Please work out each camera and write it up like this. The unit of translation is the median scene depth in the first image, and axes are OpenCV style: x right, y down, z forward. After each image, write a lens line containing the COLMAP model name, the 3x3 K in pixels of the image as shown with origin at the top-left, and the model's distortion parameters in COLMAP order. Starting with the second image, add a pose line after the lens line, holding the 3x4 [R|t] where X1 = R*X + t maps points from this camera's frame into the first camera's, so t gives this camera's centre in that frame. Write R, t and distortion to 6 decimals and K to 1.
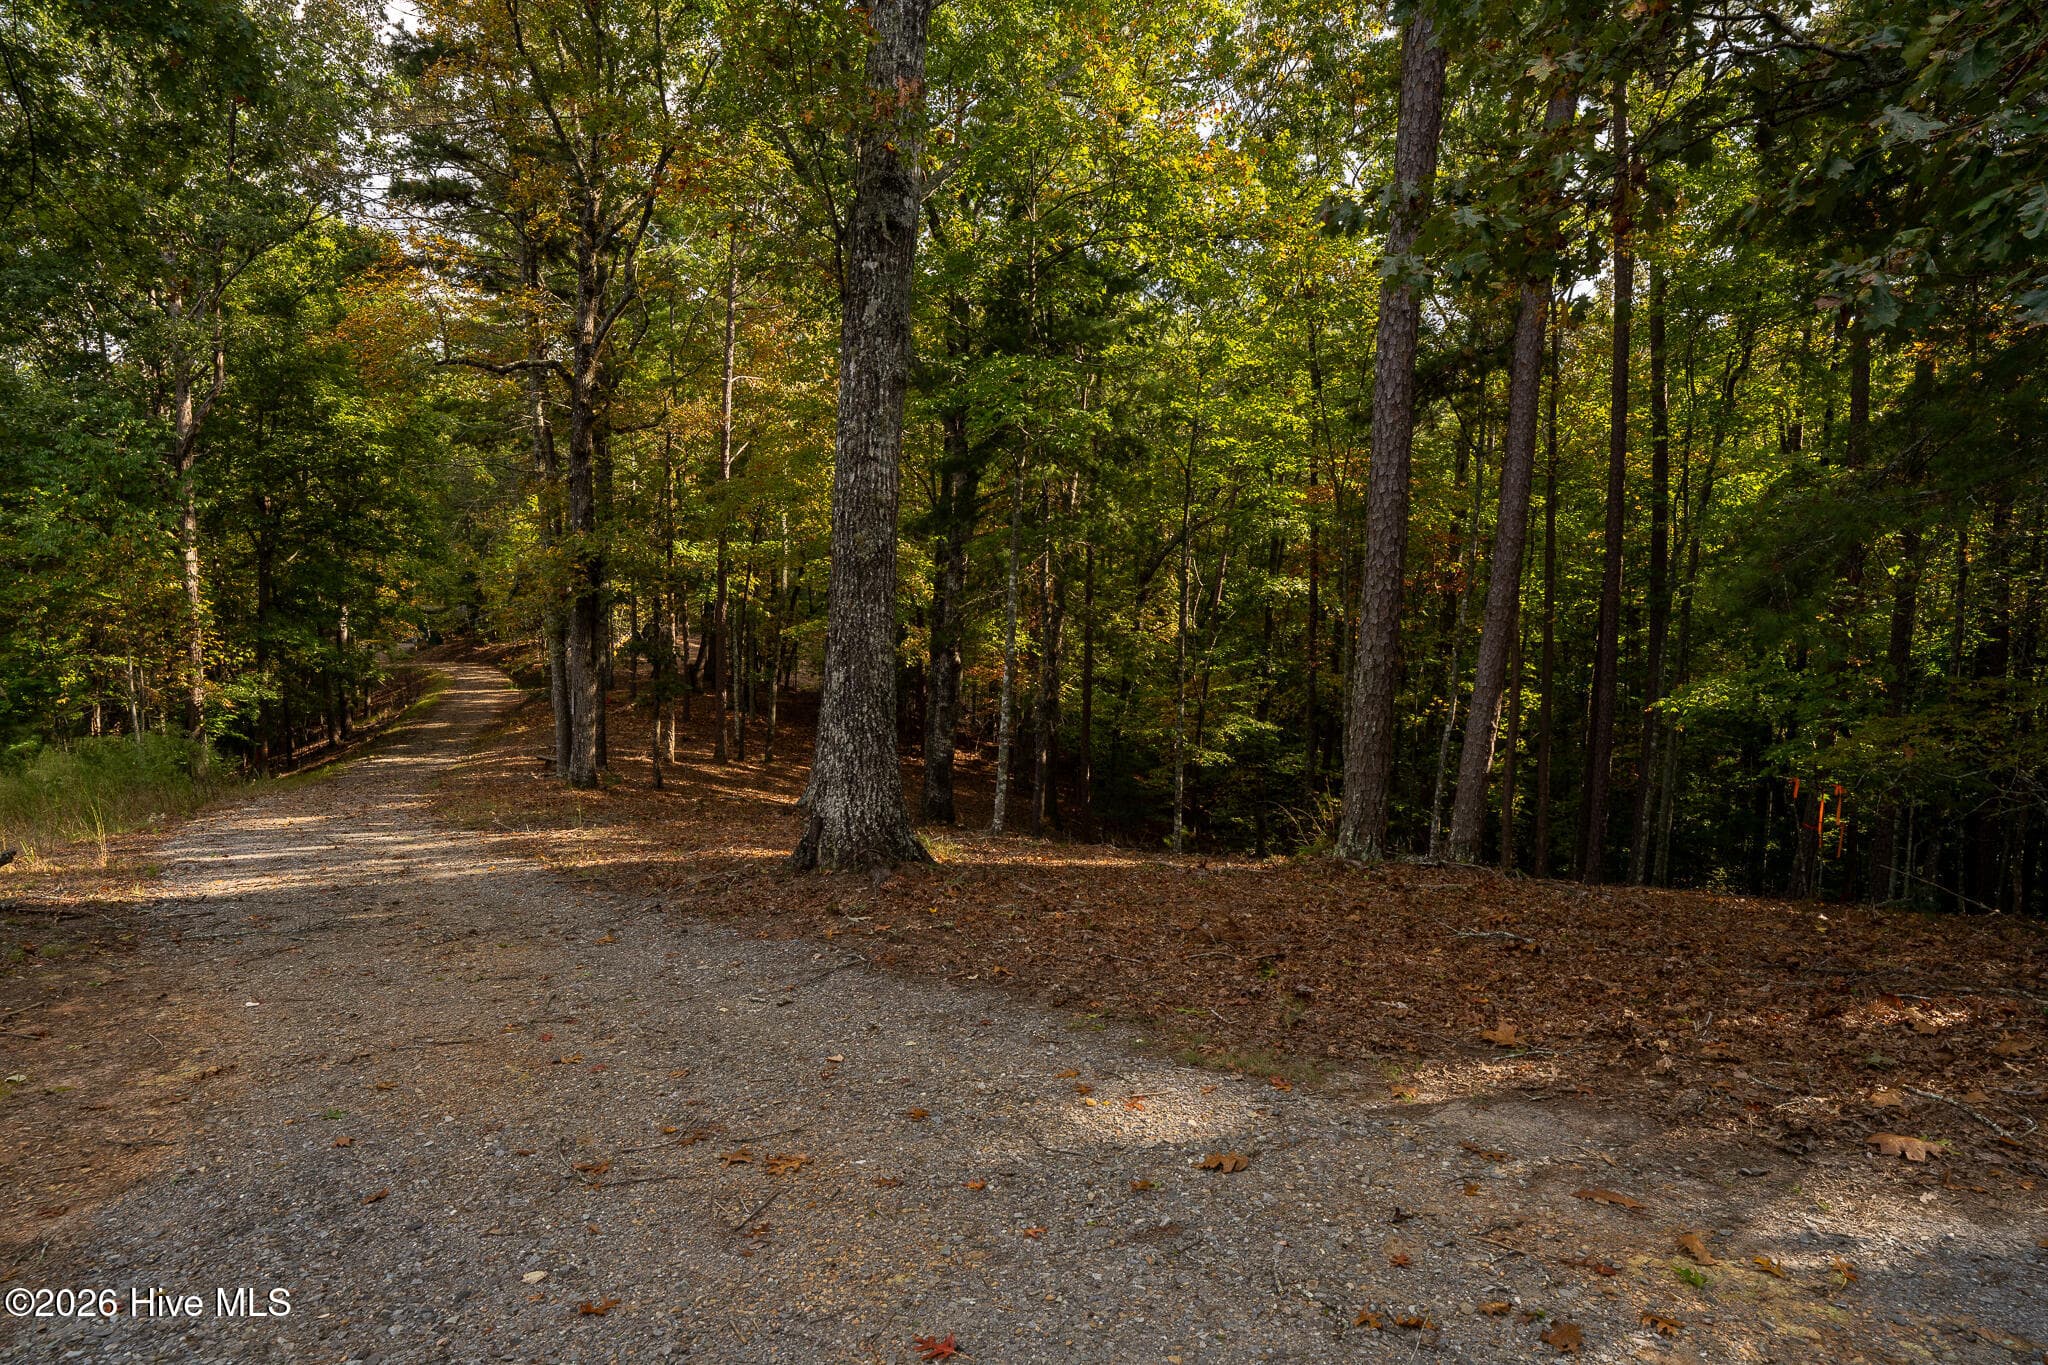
lens RADIAL K [[1139.4, 0, 1029.9], [0, 1139.4, 698.4], [0, 0, 1]] dist [-0.015374, 0.000370]
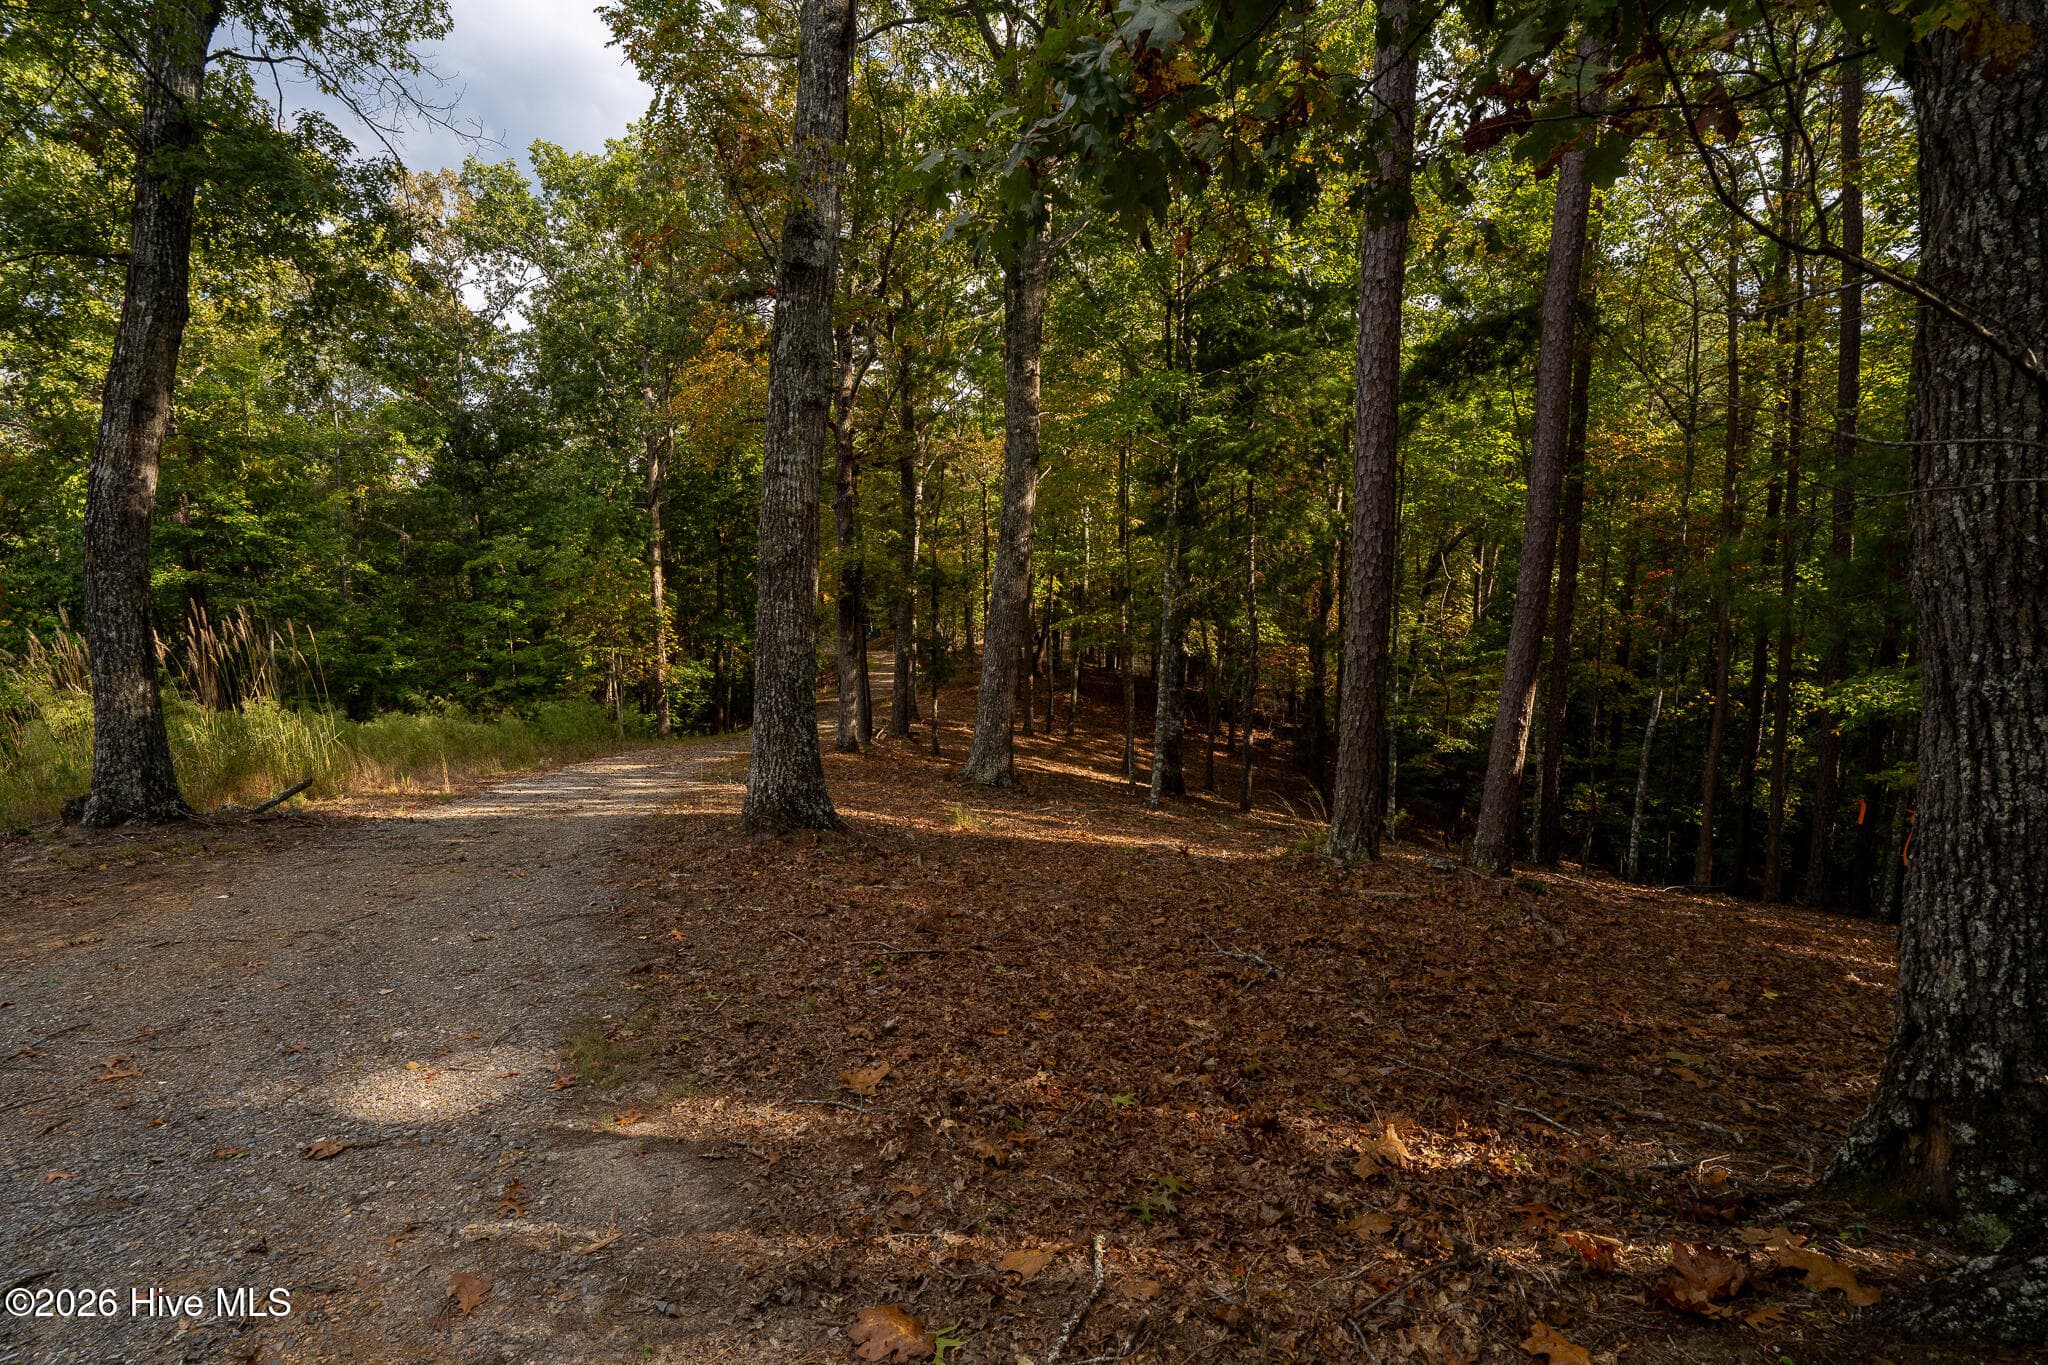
lens RADIAL K [[963.2, 0, 1024.8], [0, 963.2, 685.4], [0, 0, 1]] dist [-0.017527, 0.000821]
pose [[0.930816, 0.013881, -0.365223, 0.334672], [-0.012529, 0.999903, 0.006073, -0.005928], [0.365272, -0.001077, 0.930900, 0.144596]]
